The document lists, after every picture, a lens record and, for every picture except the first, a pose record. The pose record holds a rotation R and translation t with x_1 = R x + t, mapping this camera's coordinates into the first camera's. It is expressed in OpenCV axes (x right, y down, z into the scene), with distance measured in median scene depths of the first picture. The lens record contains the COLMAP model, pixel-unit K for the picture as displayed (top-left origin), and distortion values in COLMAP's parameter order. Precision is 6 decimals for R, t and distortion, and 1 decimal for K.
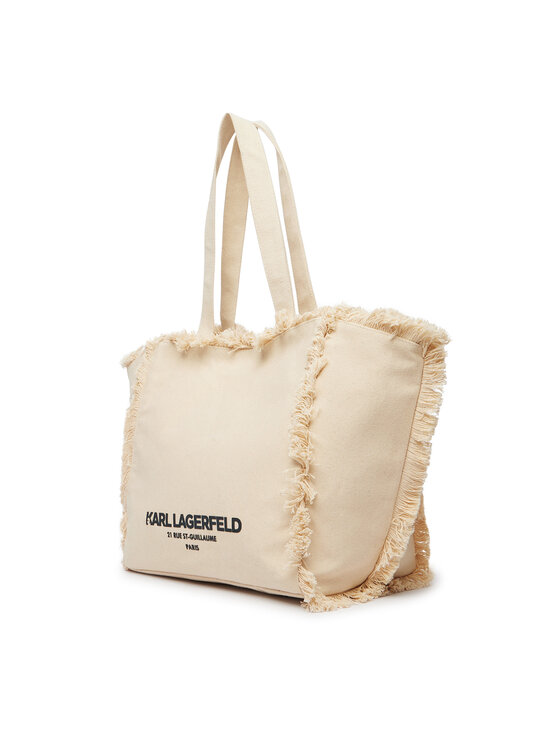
lens RADIAL K [[717.6, 0, 280.0], [0, 717.6, 373.0], [0, 0, 1]] dist [-0.015475, -0.008940]
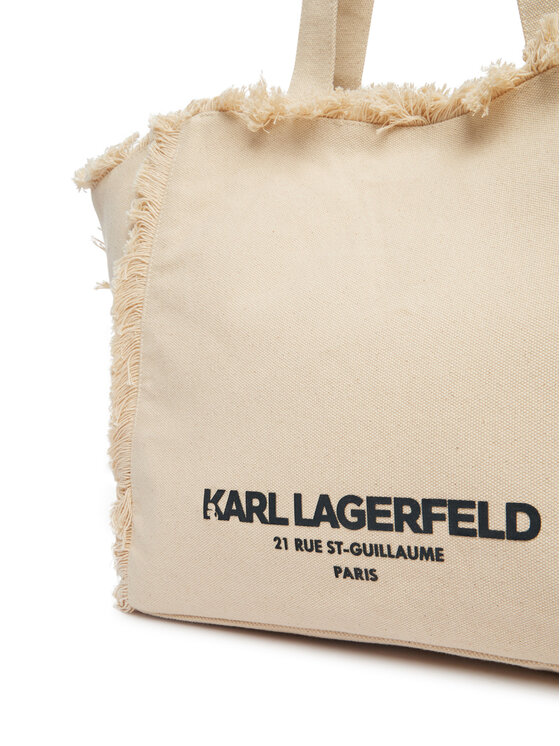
lens RADIAL K [[717.6, 0, 280.0], [0, 717.6, 373.0], [0, 0, 1]] dist [-0.015475, -0.008940]
pose [[0.967838, -0.002211, 0.251565, -0.238015], [-0.017271, 0.997018, 0.075209, 0.088129], [-0.250981, -0.077135, 0.964914, 0.557170]]
